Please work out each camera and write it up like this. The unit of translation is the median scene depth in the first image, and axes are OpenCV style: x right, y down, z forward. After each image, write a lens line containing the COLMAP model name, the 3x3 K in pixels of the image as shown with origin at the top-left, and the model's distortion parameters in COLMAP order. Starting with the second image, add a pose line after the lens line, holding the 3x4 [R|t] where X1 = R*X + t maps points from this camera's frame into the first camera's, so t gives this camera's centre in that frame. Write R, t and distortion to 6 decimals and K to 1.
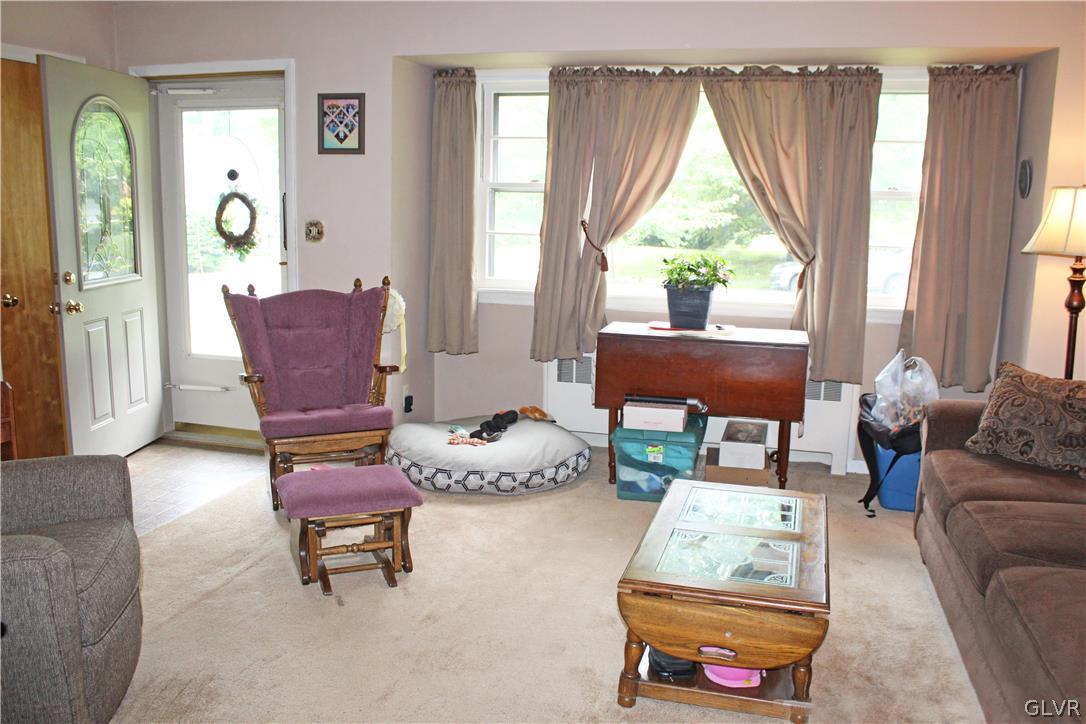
lens RADIAL K [[905.7, 0, 543.0], [0, 905.7, 362.0], [0, 0, 1]] dist [-0.162014, 0.144157]
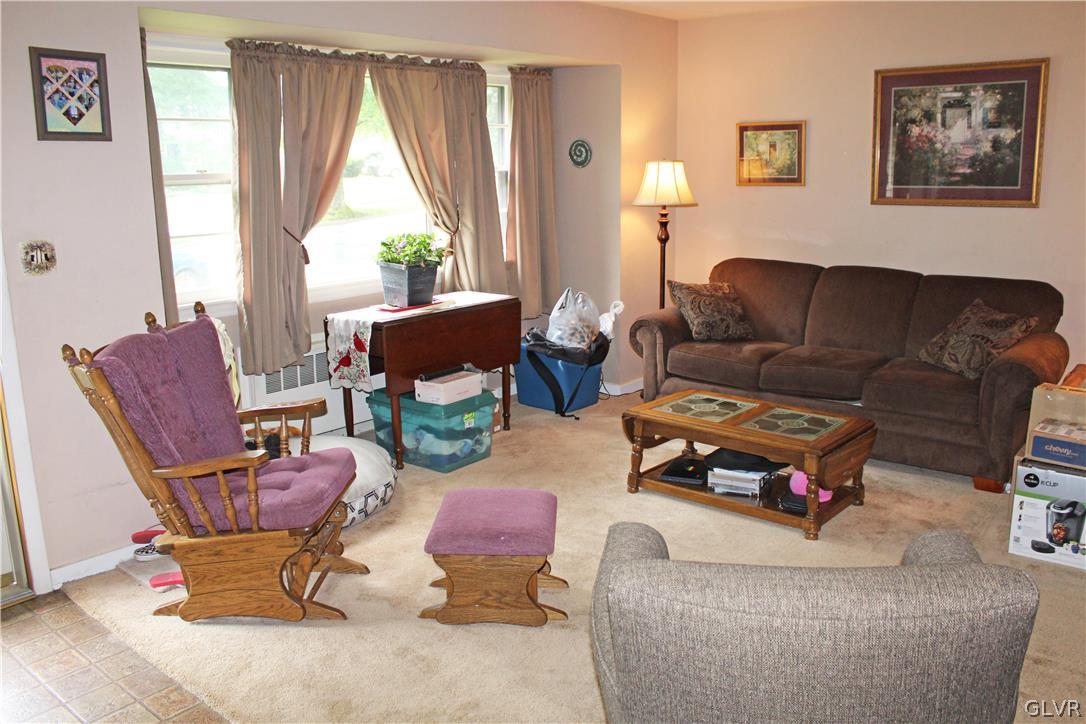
lens RADIAL K [[905.7, 0, 543.0], [0, 905.7, 362.0], [0, 0, 1]] dist [-0.162014, 0.144157]
pose [[0.416239, -0.217618, 0.882829, -0.711907], [0.181884, 0.971240, 0.153656, -0.105402], [-0.890878, 0.096615, 0.443849, 0.399181]]
